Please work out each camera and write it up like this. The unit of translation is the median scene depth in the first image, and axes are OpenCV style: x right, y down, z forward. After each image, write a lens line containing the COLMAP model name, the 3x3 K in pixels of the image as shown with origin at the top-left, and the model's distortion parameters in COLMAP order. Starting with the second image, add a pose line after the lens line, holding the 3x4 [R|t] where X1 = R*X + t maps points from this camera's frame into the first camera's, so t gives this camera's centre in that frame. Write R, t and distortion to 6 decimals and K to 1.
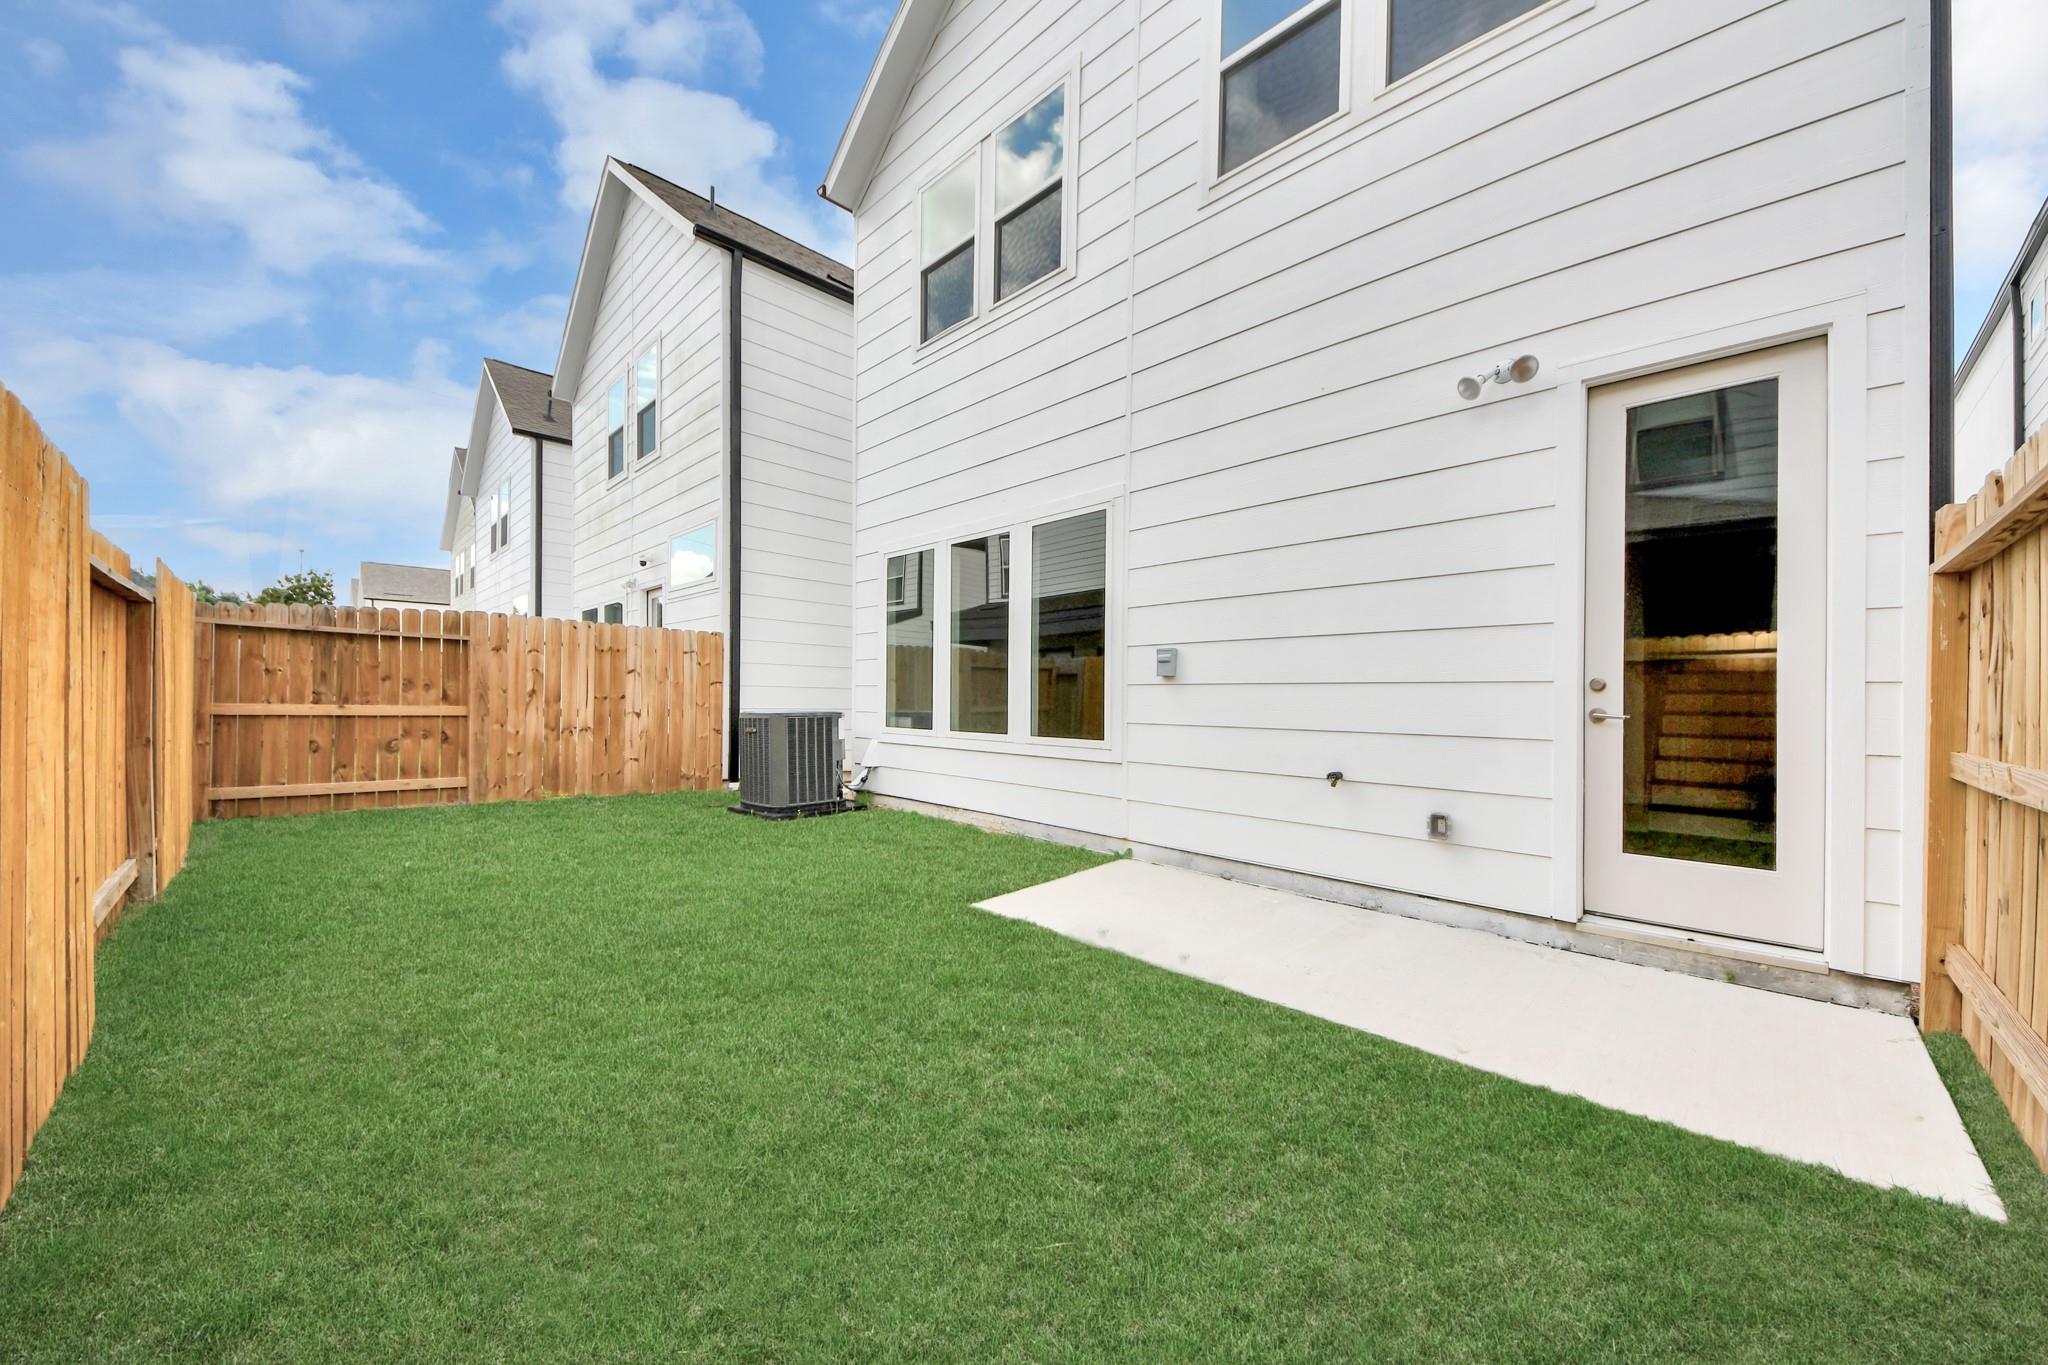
lens RADIAL K [[747.6, 0, 1005.6], [0, 747.6, 697.3], [0, 0, 1]] dist [-0.004629, -0.000652]
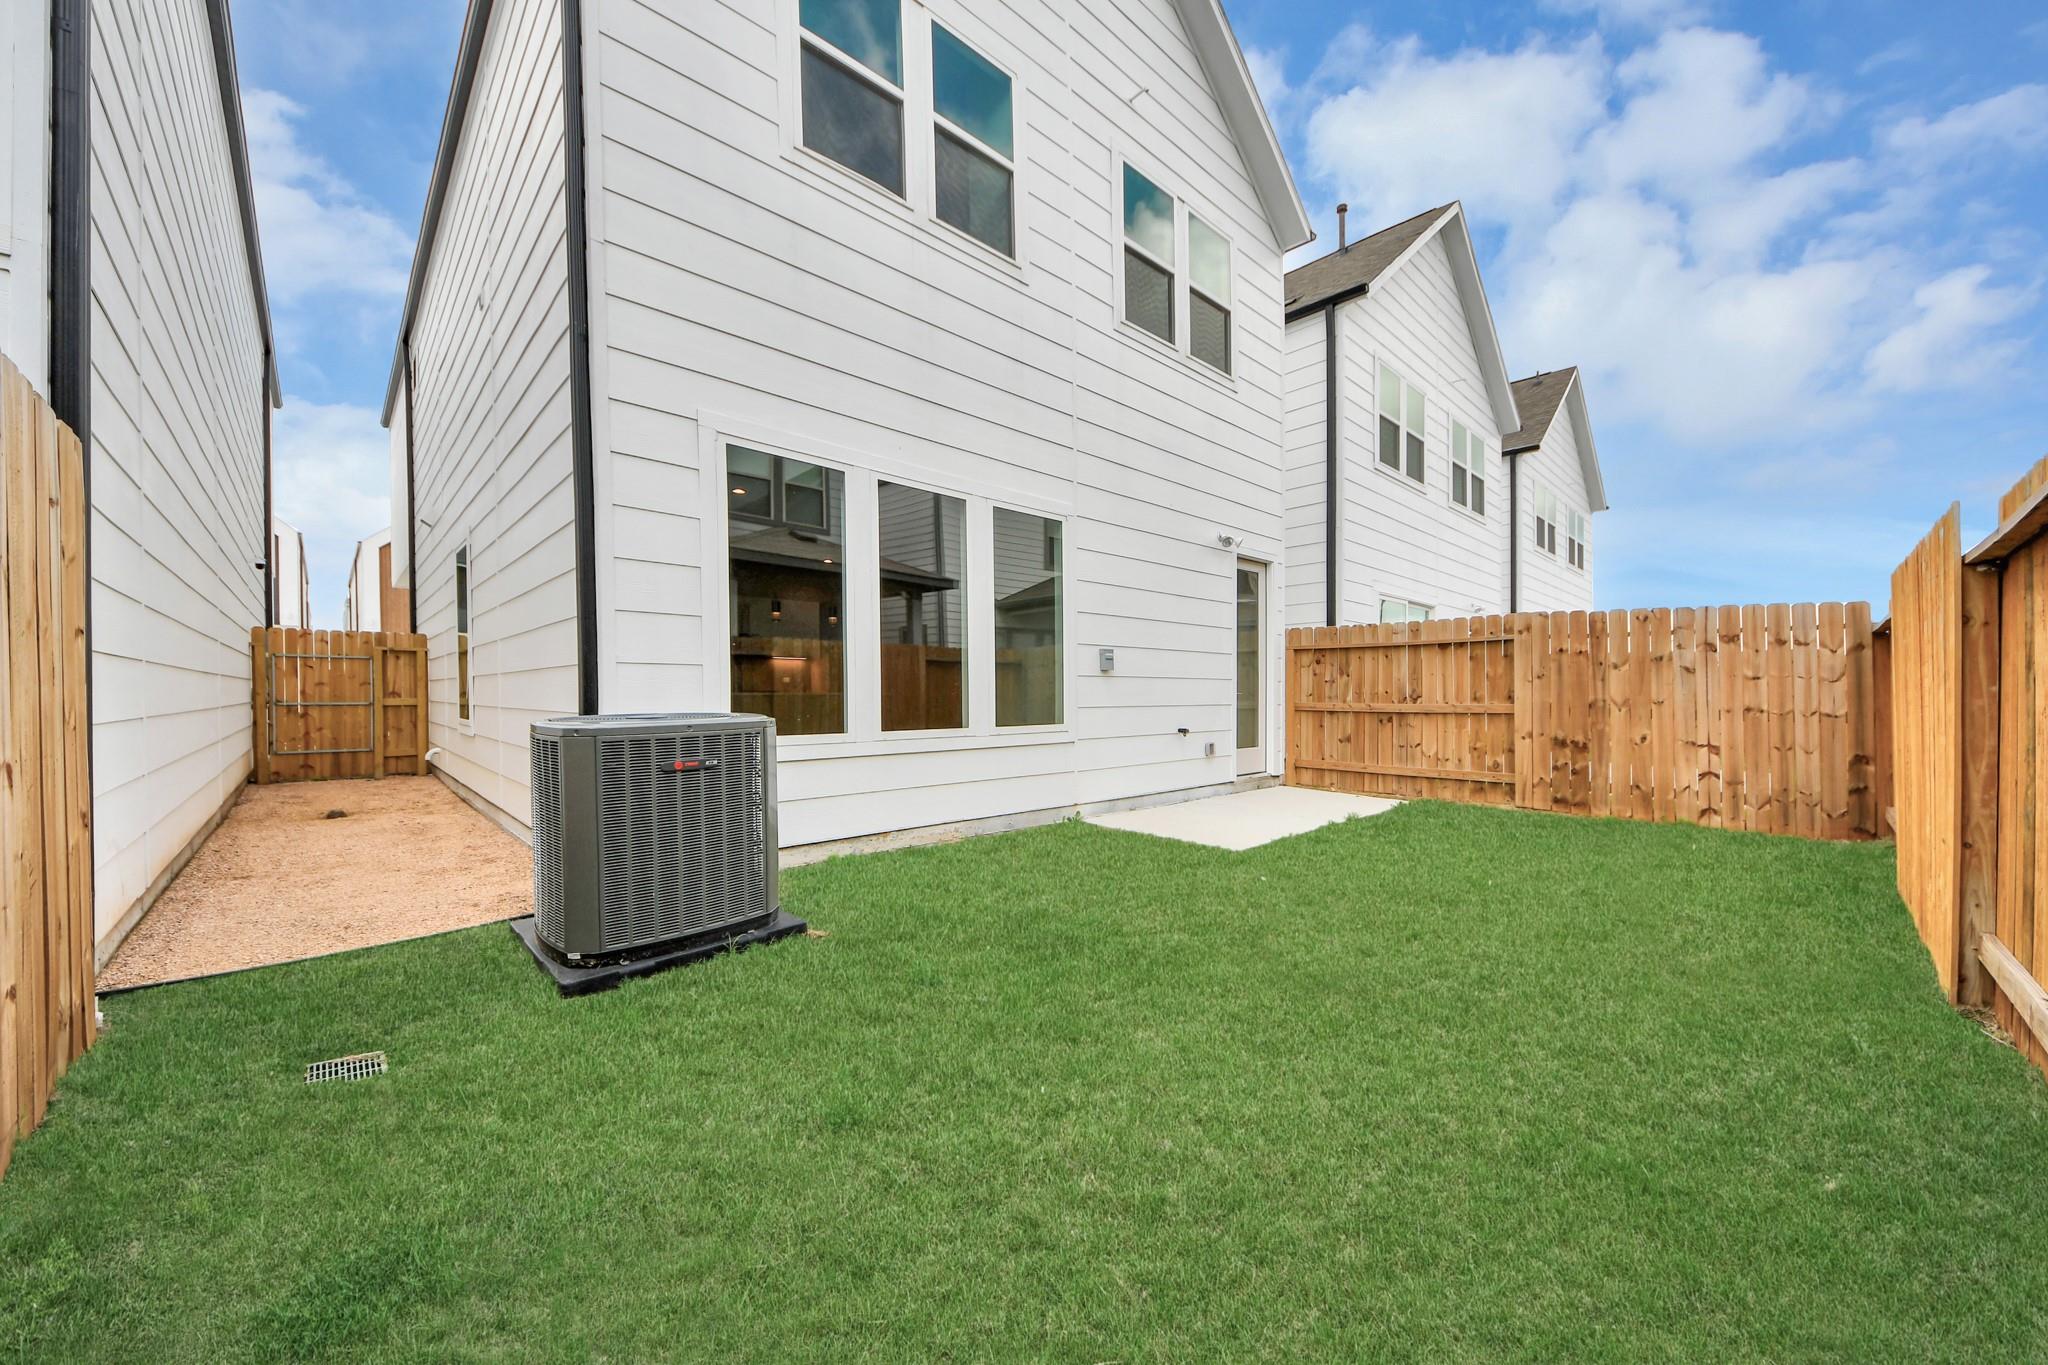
lens RADIAL K [[747.6, 0, 1005.9], [0, 747.6, 691.0], [0, 0, 1]] dist [-0.004629, -0.000652]
pose [[0.007985, -0.011977, 0.999896, -0.993188], [-0.002707, 0.999924, 0.011999, -0.006005], [-0.999964, -0.002802, 0.007952, 1.055543]]
